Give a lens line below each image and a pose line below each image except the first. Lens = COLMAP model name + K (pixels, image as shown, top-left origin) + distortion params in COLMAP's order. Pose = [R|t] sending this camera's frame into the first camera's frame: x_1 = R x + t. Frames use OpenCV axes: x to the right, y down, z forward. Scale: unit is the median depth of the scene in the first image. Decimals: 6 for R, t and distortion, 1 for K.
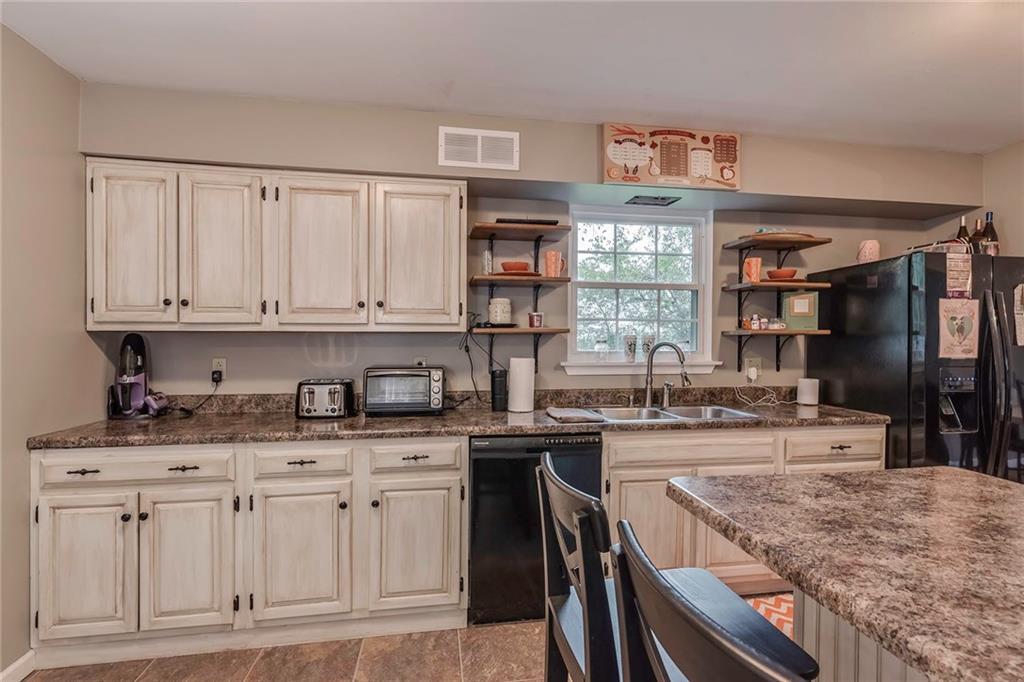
lens RADIAL K [[485.5, 0, 526.1], [0, 485.5, 339.6], [0, 0, 1]] dist [0.000705, -0.000084]
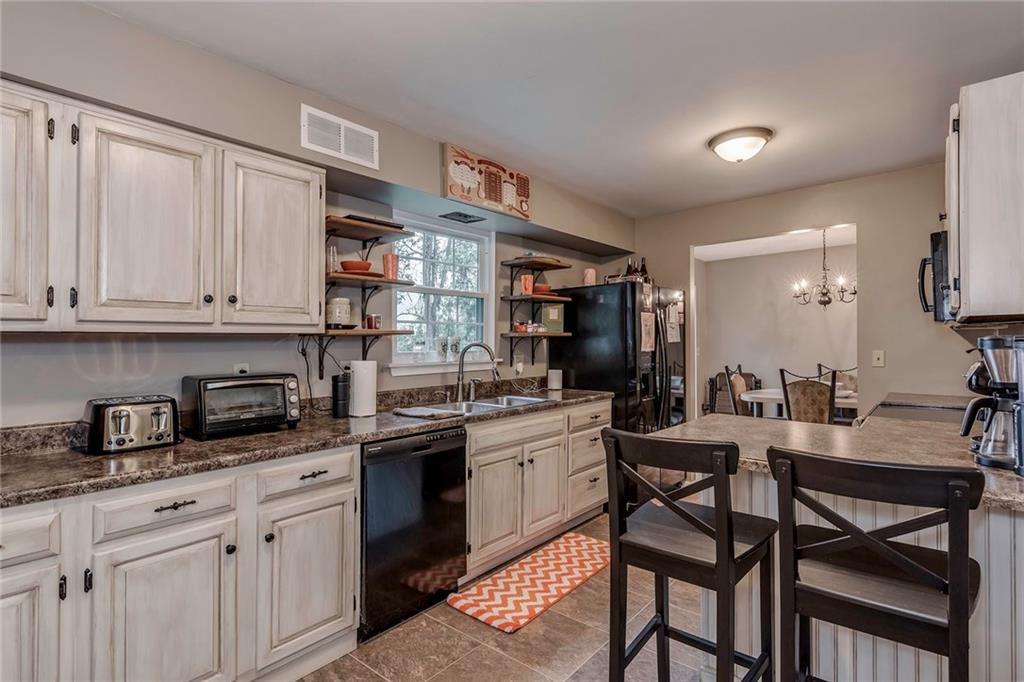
lens RADIAL K [[492.1, 0, 499.5], [0, 492.1, 334.8], [0, 0, 1]] dist [0.000007, -0.000196]
pose [[0.779692, 0.000729, 0.626163, -0.446951], [0.008229, 0.999901, -0.011410, 0.000010], [-0.626110, 0.014049, 0.779608, 0.068677]]
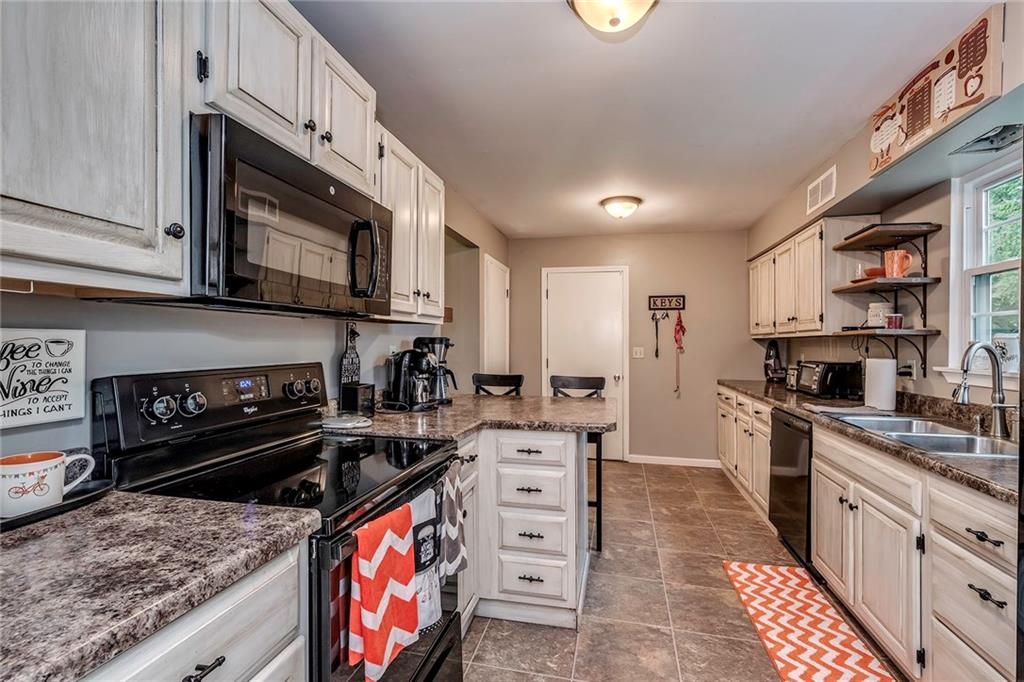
lens RADIAL K [[455.4, 0, 512.0], [0, 455.4, 341.0], [0, 0, 1]] dist [0.000167, 0.000019]
pose [[-0.388131, -0.008644, -0.921564, 1.295661], [-0.007054, 0.999955, -0.006408, 0.013466], [0.921577, 0.004014, -0.388174, 0.705582]]
